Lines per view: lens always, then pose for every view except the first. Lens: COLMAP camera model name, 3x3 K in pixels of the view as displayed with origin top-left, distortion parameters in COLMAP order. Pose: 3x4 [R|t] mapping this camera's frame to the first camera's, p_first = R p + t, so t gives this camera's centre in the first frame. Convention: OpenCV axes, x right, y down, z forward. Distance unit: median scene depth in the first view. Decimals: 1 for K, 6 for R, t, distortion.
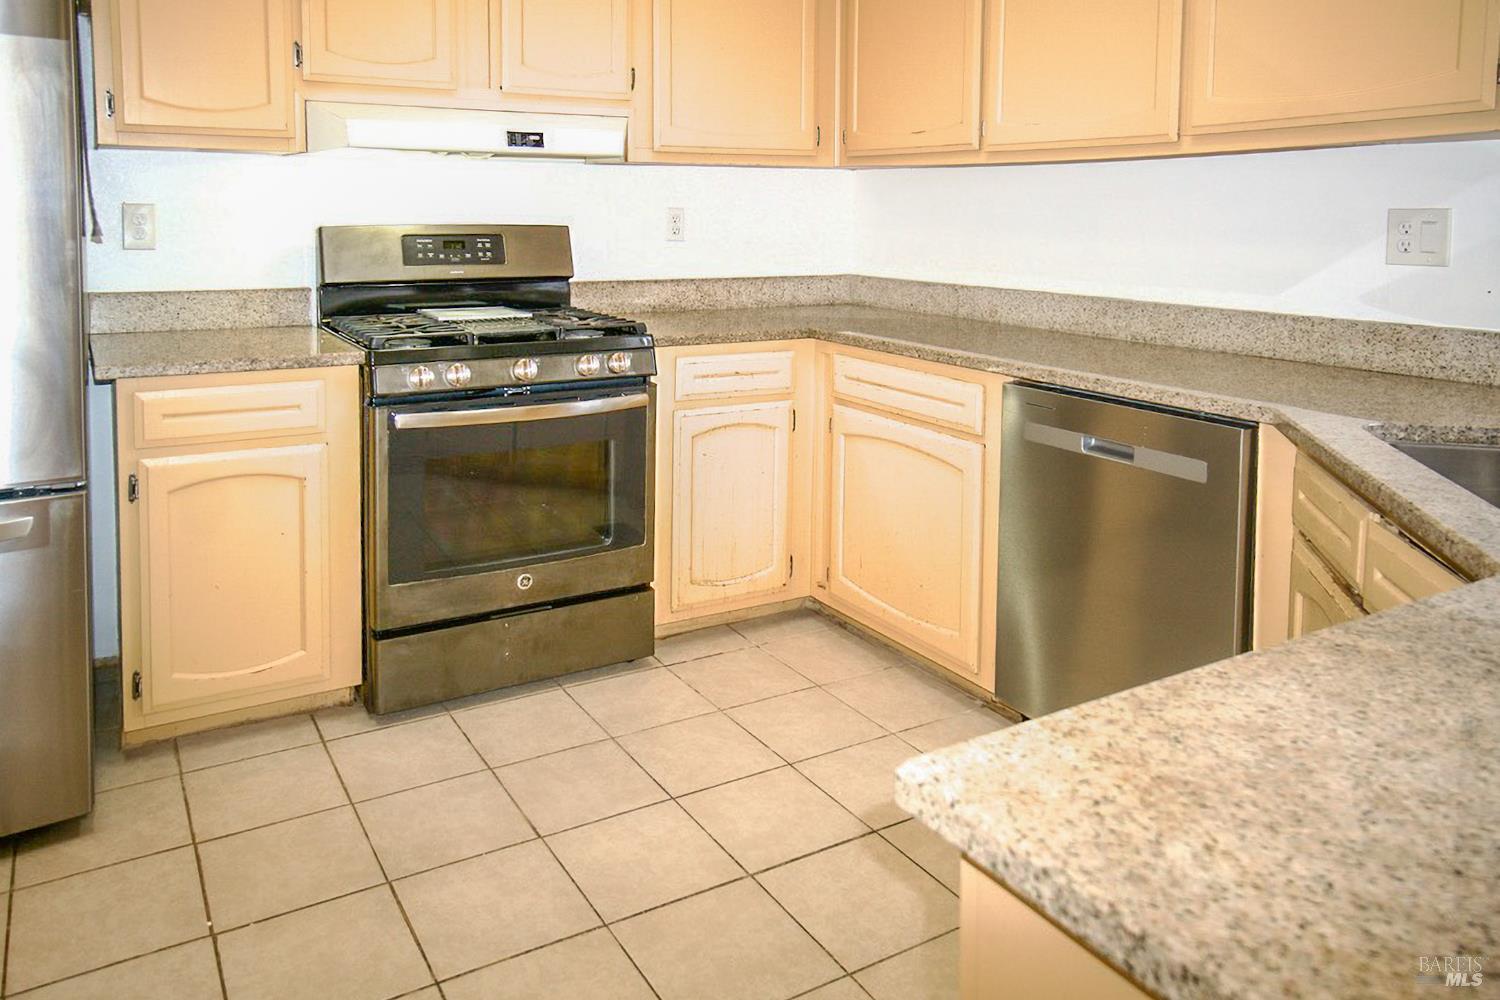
lens RADIAL K [[1095.2, 0, 749.3], [0, 1095.2, 498.1], [0, 0, 1]] dist [0.023266, 0.001403]
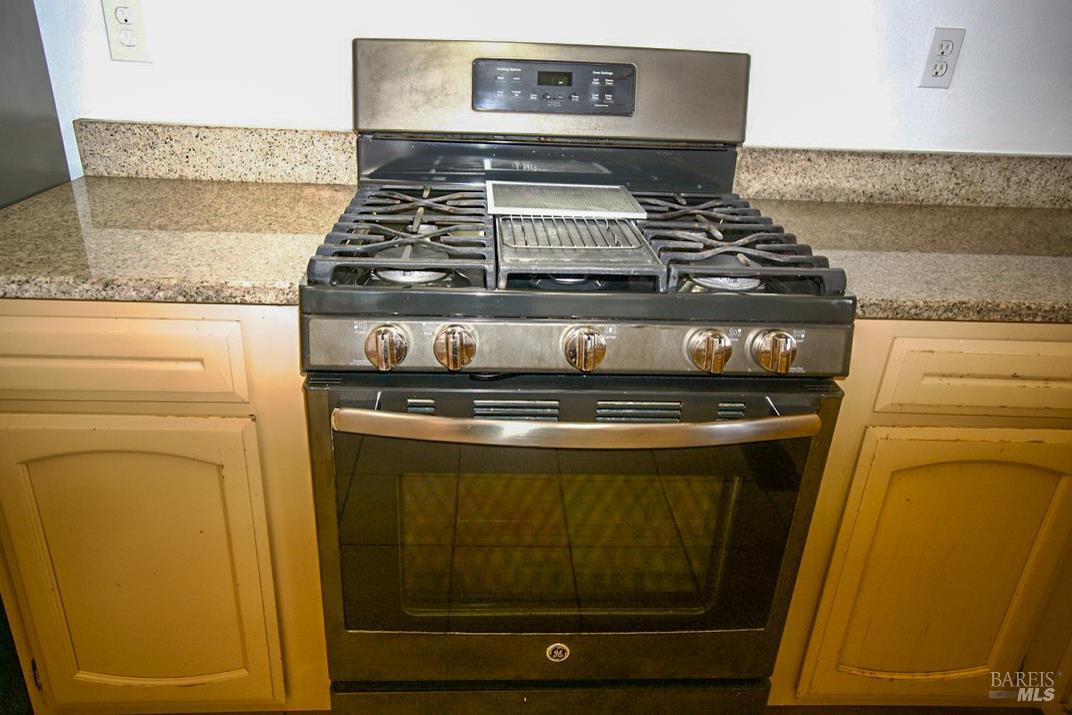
lens RADIAL K [[782.7, 0, 561.7], [0, 782.7, 391.2], [0, 0, 1]] dist [0.023266, 0.001403]
pose [[0.903280, 0.210813, -0.373687, -0.063219], [-0.143841, 0.969353, 0.199161, -0.149844], [0.404221, -0.126146, 0.905921, 0.582327]]
